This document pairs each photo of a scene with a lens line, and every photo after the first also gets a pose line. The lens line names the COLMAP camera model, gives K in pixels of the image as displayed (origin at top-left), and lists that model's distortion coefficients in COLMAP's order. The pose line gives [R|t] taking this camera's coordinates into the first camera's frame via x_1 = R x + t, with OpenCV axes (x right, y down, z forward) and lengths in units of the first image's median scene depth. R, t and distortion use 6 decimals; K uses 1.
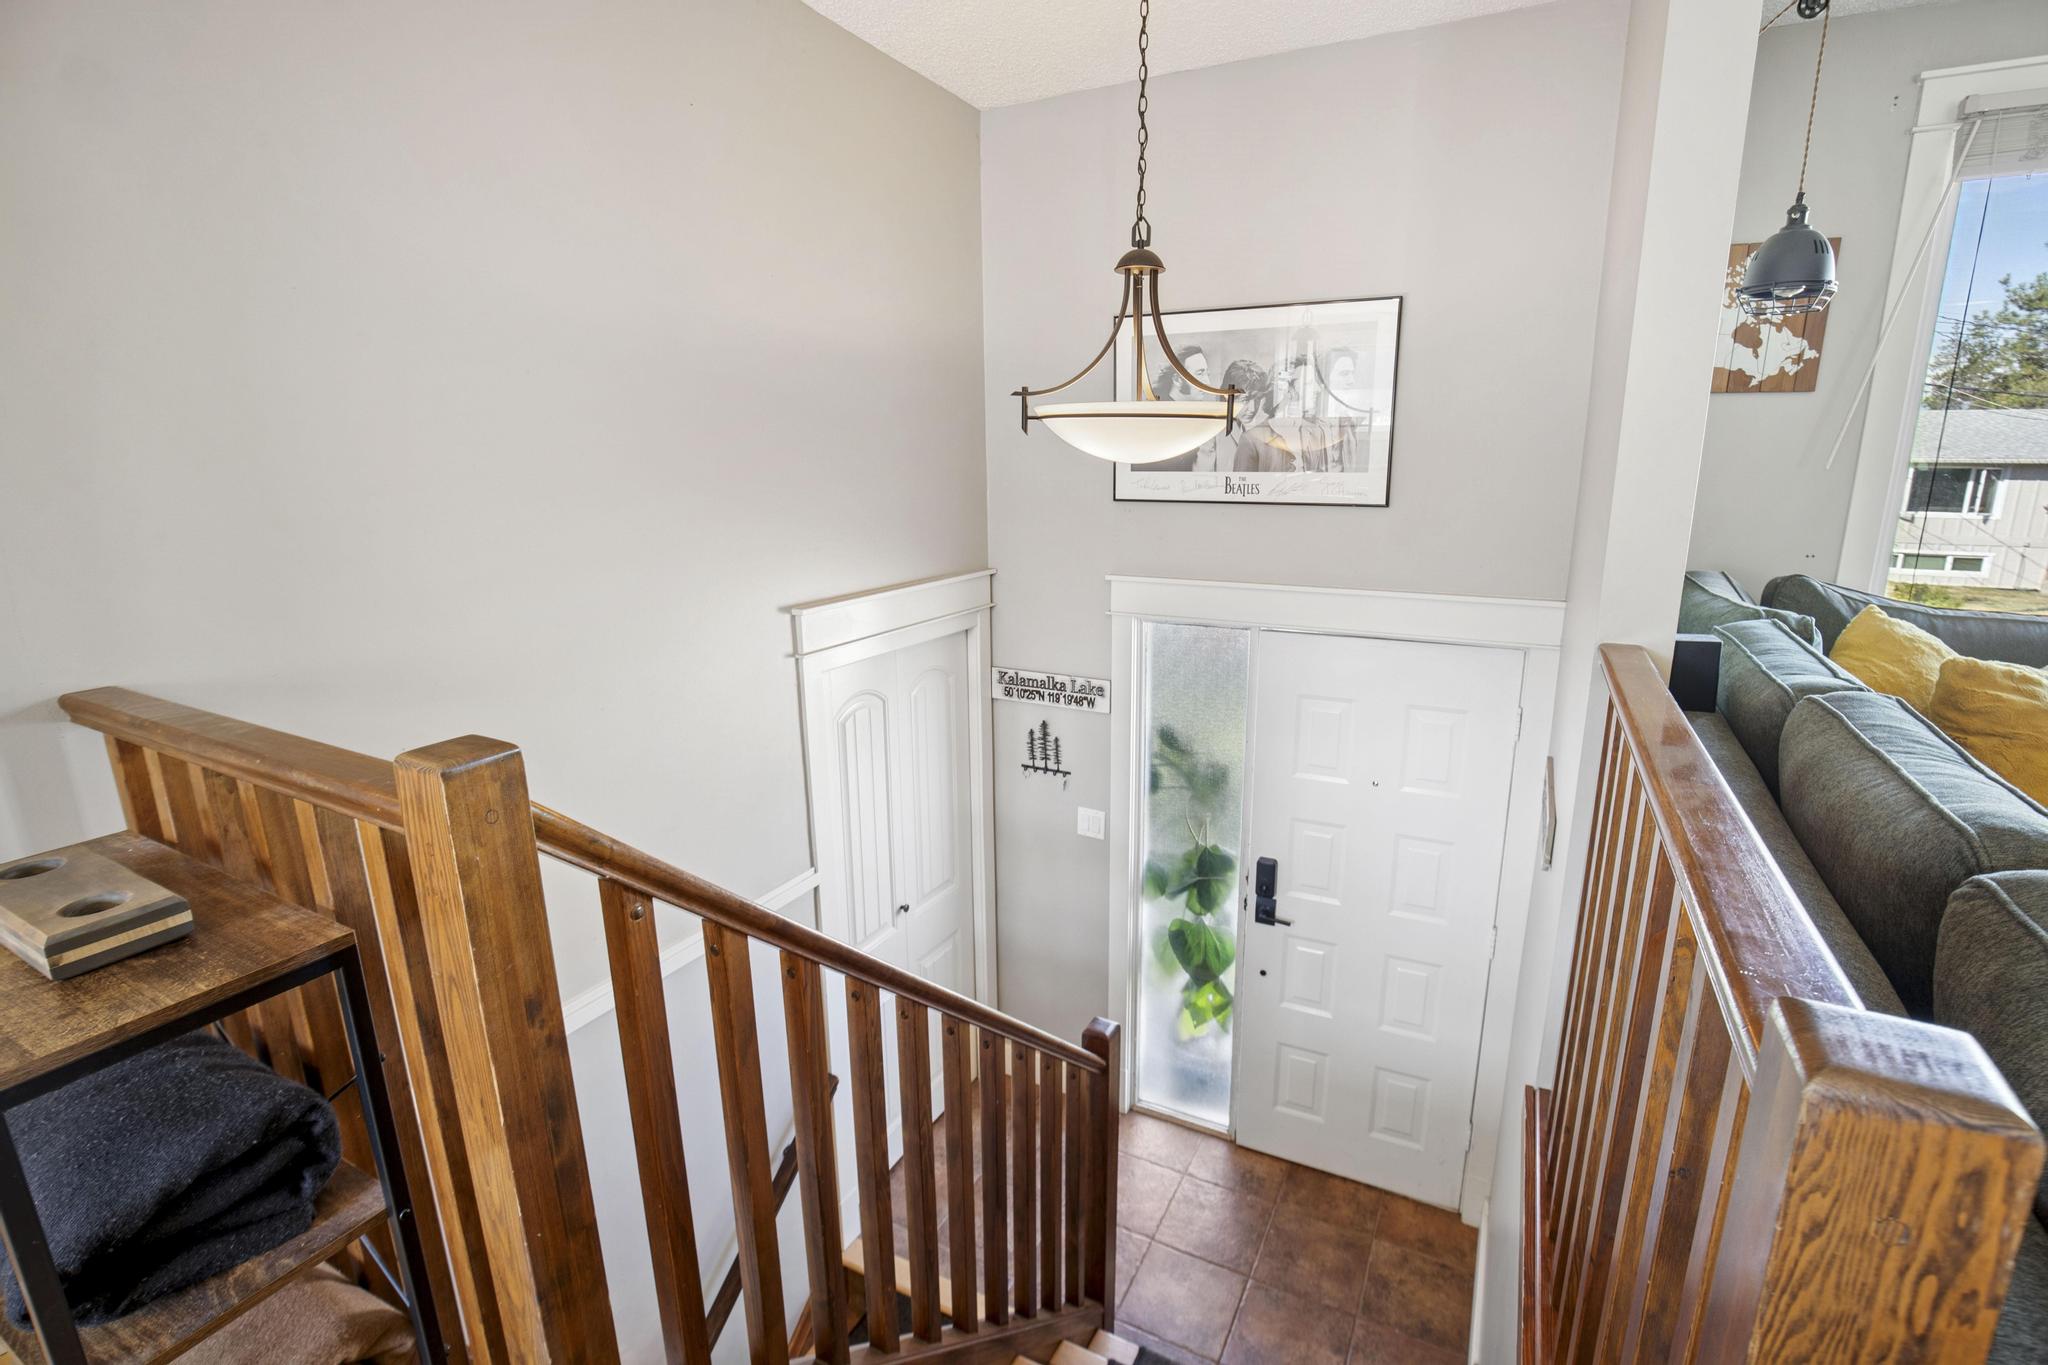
lens RADIAL K [[908.5, 0, 1024.0], [0, 908.5, 682.5], [0, 0, 1]] dist [-0.019947, 0.000202]
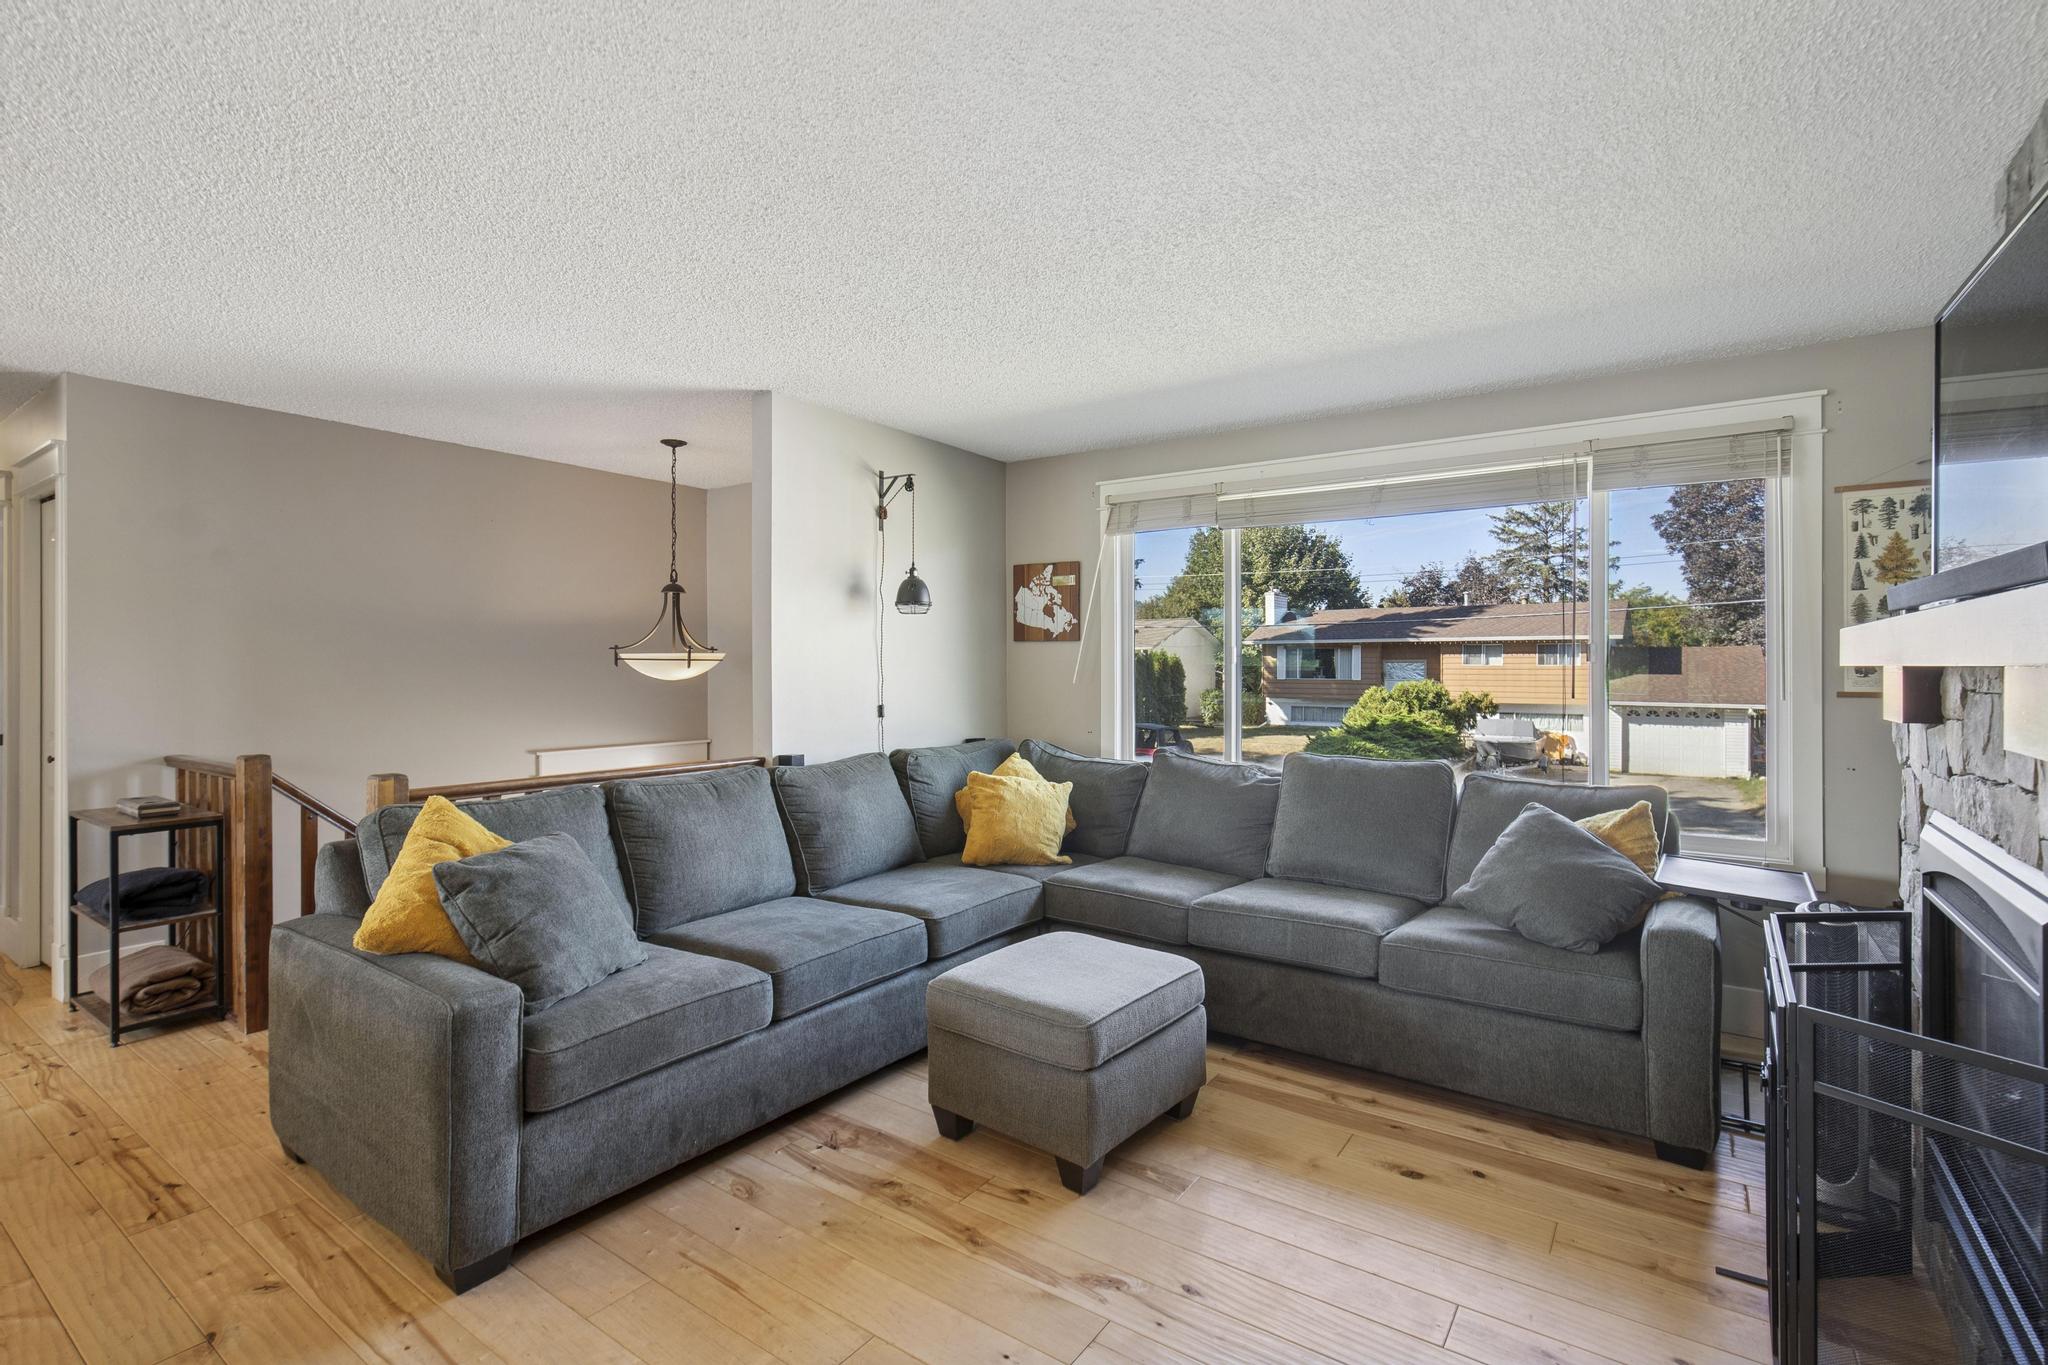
lens RADIAL K [[924.9, 0, 1024.0], [0, 924.9, 682.5], [0, 0, 1]] dist [0.002390, 0.000296]
pose [[0.992484, 0.006945, -0.122177, 1.292972], [-0.034148, 0.974448, -0.222001, 0.225294], [0.117513, 0.224504, 0.967362, -1.033776]]
